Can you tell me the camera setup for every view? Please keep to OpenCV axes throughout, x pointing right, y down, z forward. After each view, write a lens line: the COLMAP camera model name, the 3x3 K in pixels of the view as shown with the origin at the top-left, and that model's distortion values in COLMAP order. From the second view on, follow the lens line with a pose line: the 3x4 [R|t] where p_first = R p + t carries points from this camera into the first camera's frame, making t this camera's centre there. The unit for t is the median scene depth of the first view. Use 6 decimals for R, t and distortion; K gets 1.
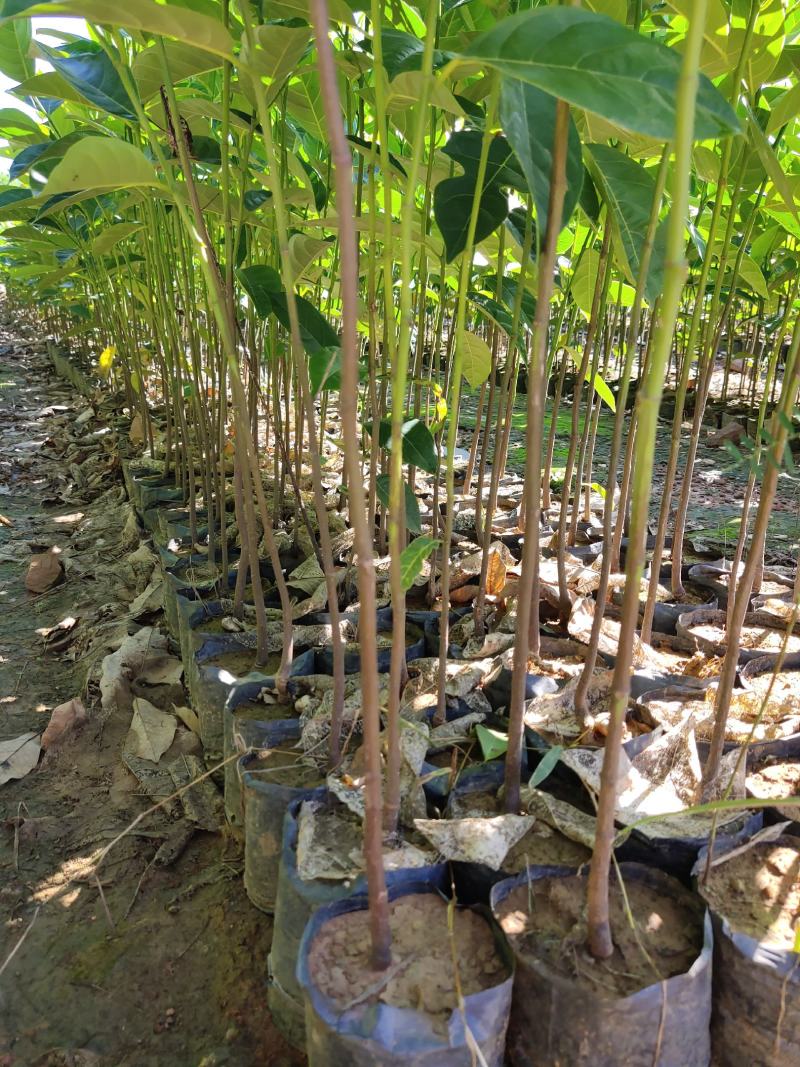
lens RADIAL K [[810.6, 0, 400.0], [0, 810.6, 533.5], [0, 0, 1]] dist [0.109380, -0.154347]
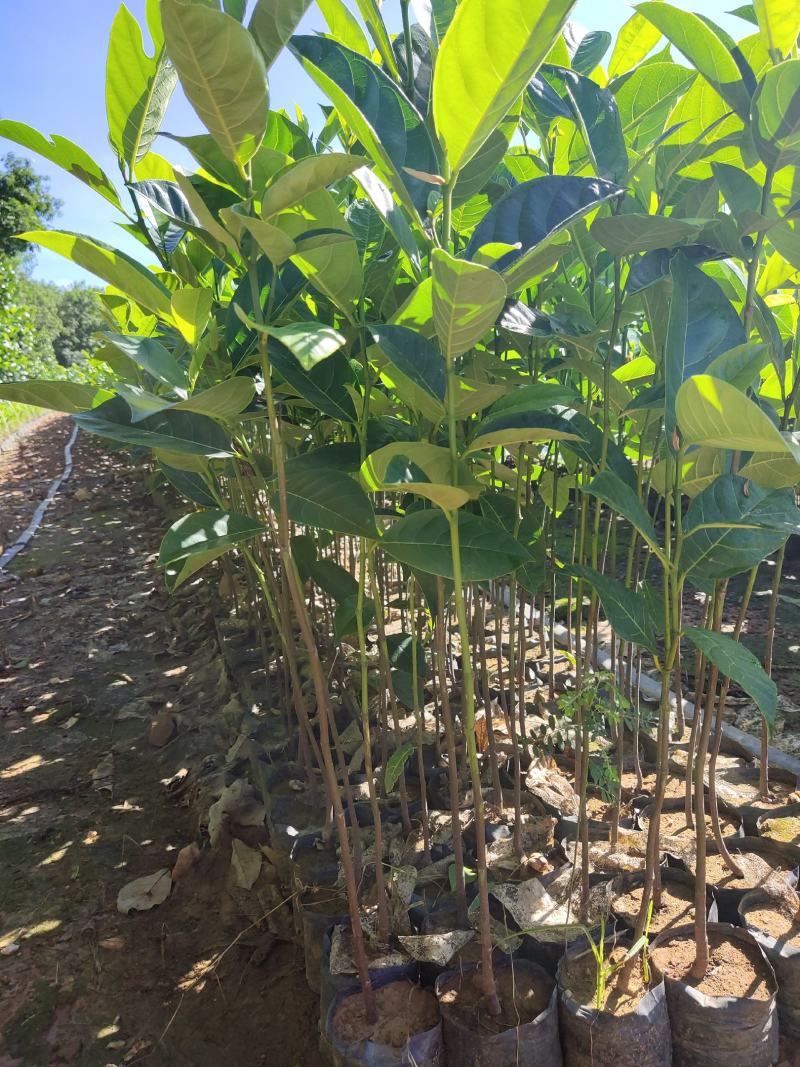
lens RADIAL K [[788.0, 0, 400.0], [0, 788.0, 533.5], [0, 0, 1]] dist [0.105070, -0.163789]
pose [[0.993313, -0.073137, -0.089332, 0.157741], [0.064361, 0.993156, -0.097461, -0.214937], [0.095849, 0.091059, 0.991222, -0.487061]]
